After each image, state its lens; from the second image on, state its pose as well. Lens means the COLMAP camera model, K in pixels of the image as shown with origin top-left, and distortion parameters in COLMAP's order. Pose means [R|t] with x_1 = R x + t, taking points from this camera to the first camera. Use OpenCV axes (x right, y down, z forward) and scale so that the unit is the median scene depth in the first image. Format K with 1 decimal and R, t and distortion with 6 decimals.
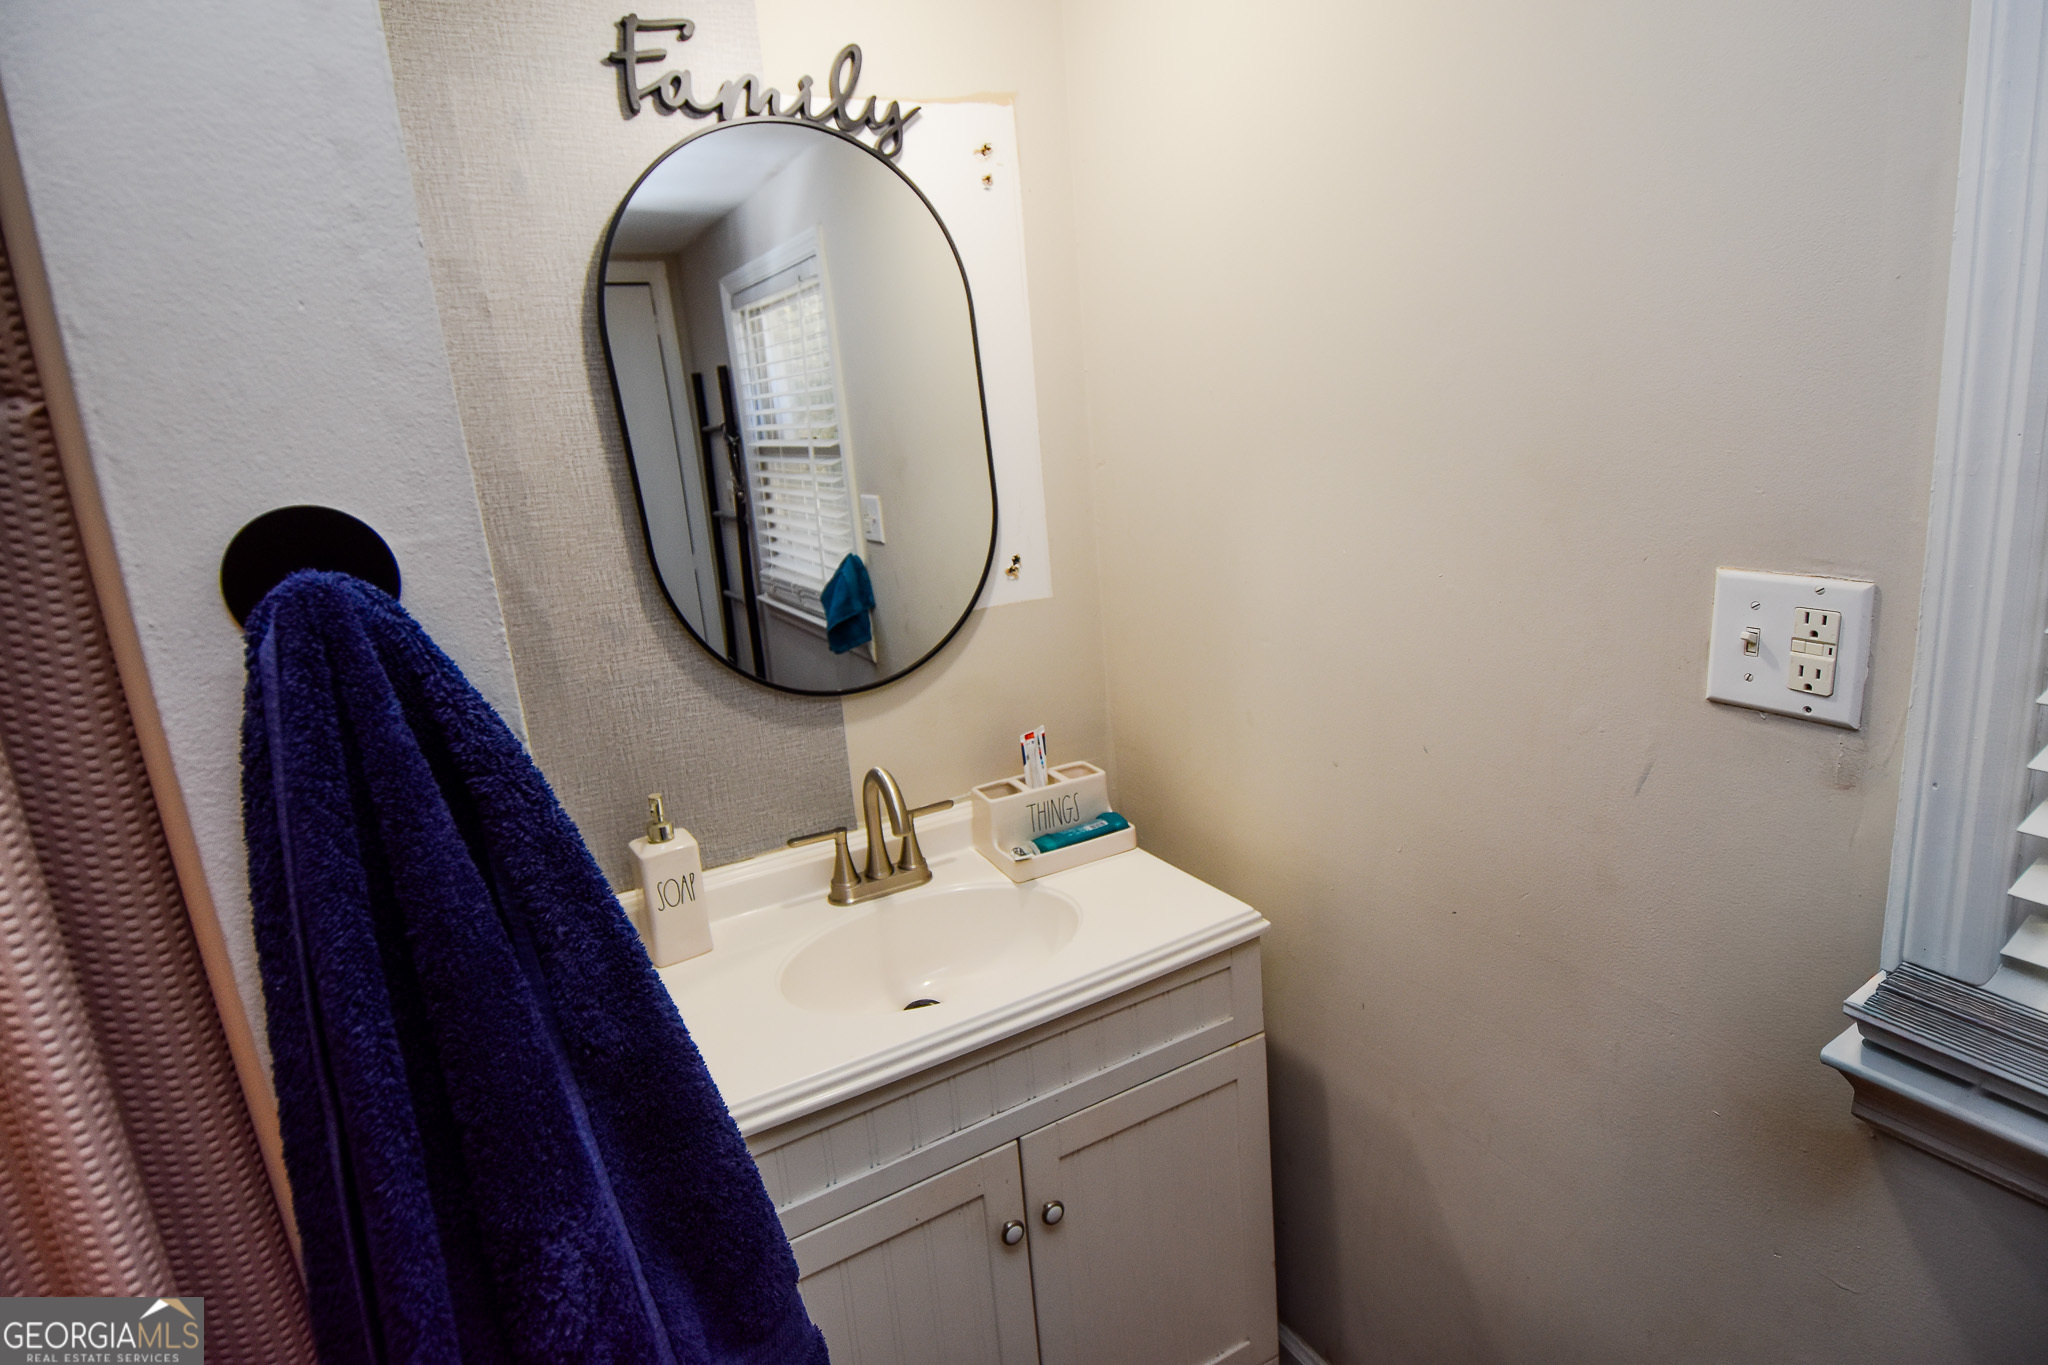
lens RADIAL K [[1060.4, 0, 1025.7], [0, 1060.4, 667.6], [0, 0, 1]] dist [0.051068, -0.055341]
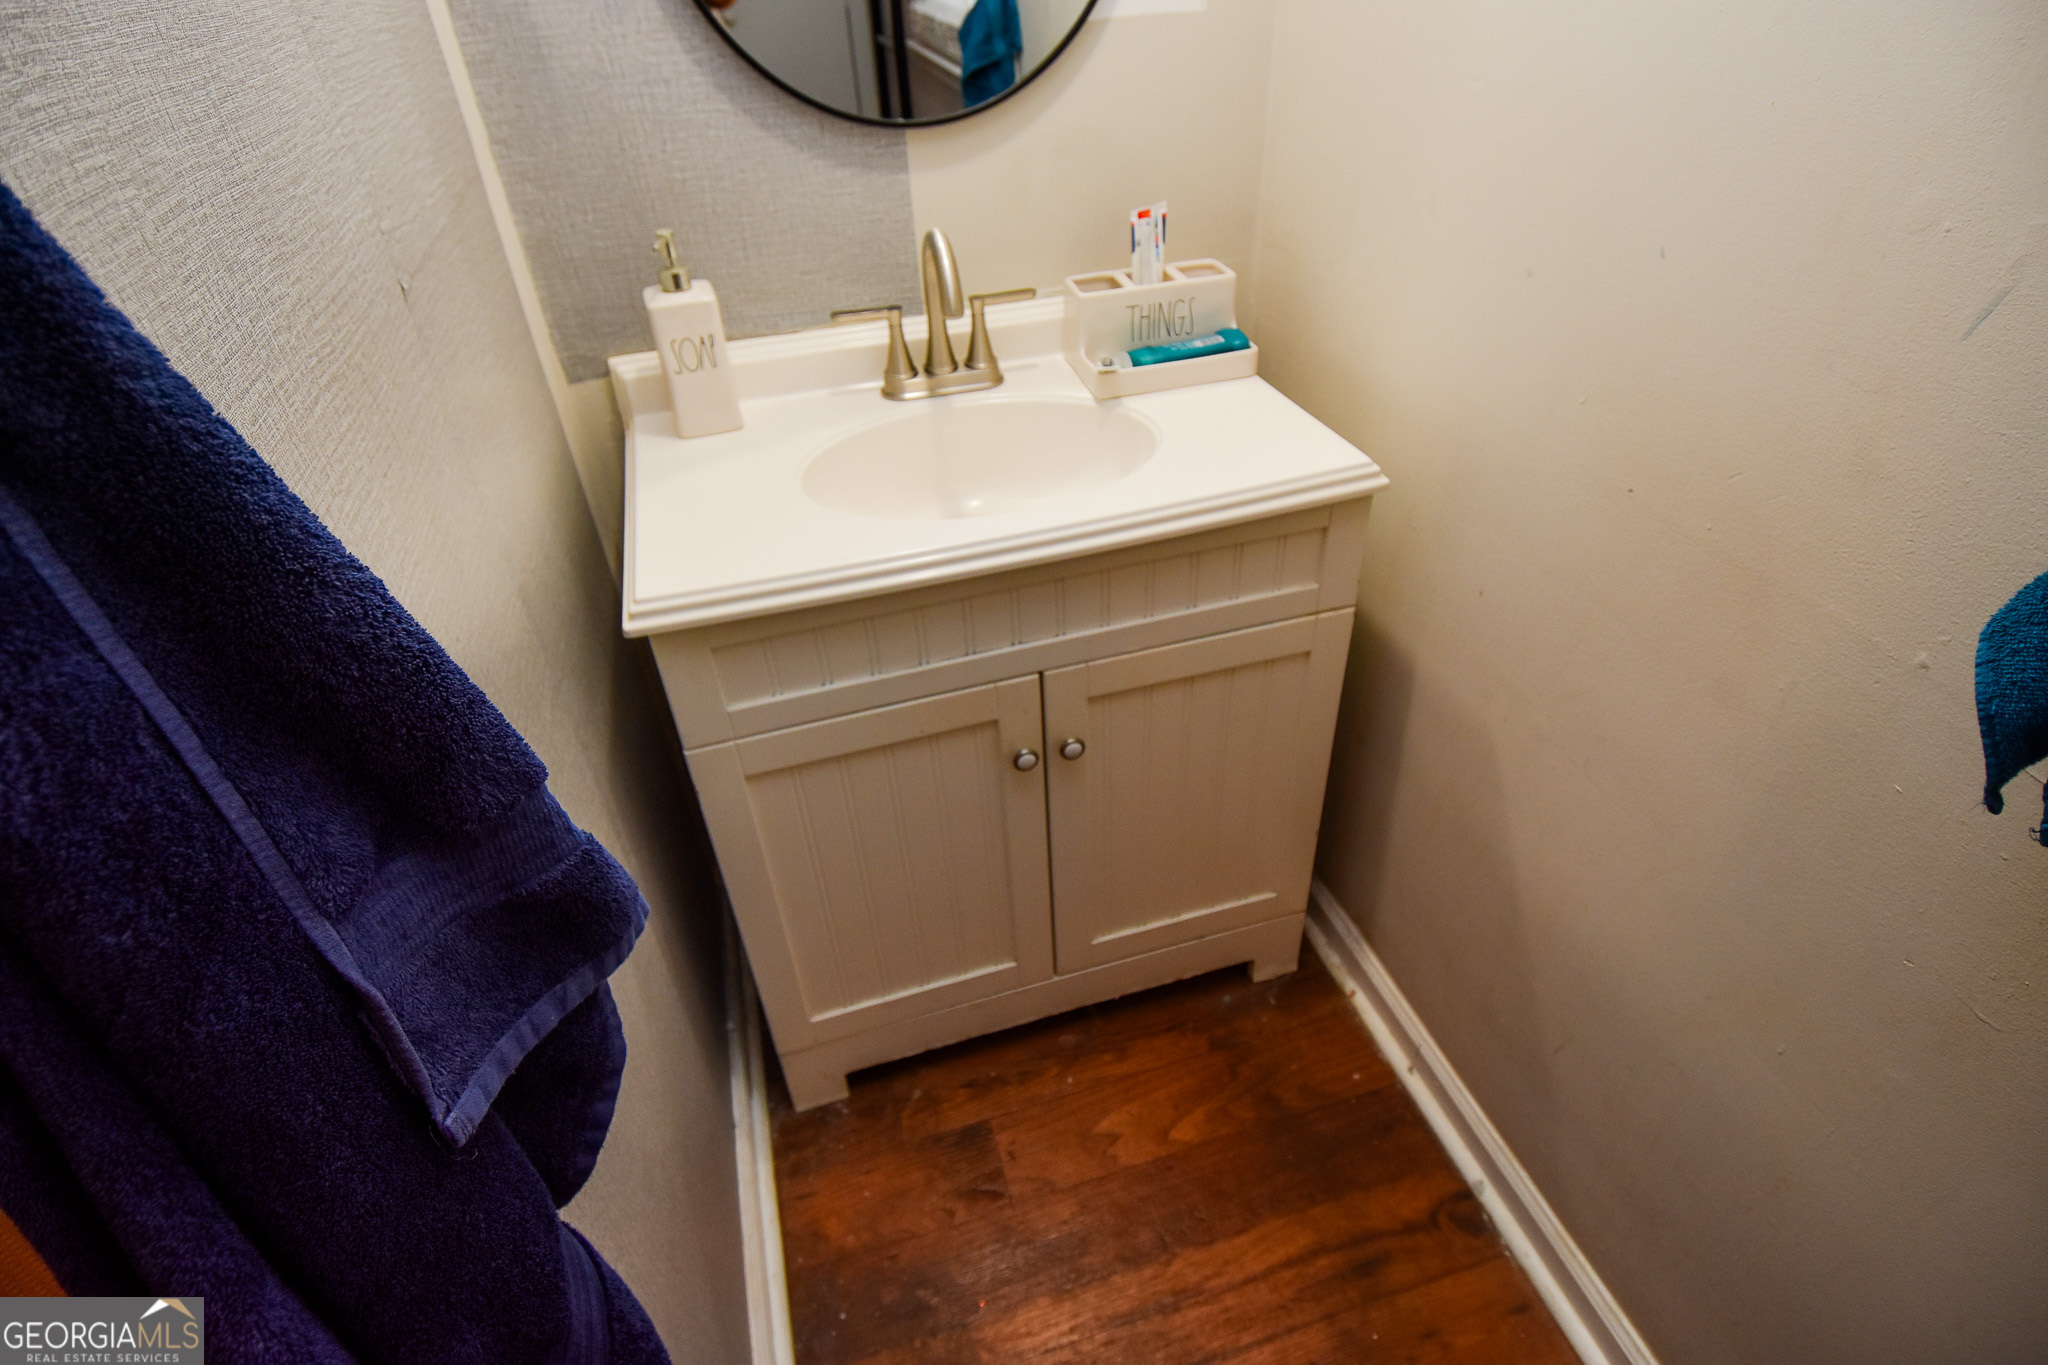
lens RADIAL K [[1060.4, 0, 1025.7], [0, 1060.4, 667.6], [0, 0, 1]] dist [0.051068, -0.055341]
pose [[0.976622, 0.157324, -0.146488, 0.091317], [-0.084092, 0.906752, 0.413194, 0.052007], [0.197834, -0.391216, 0.898784, 0.151242]]
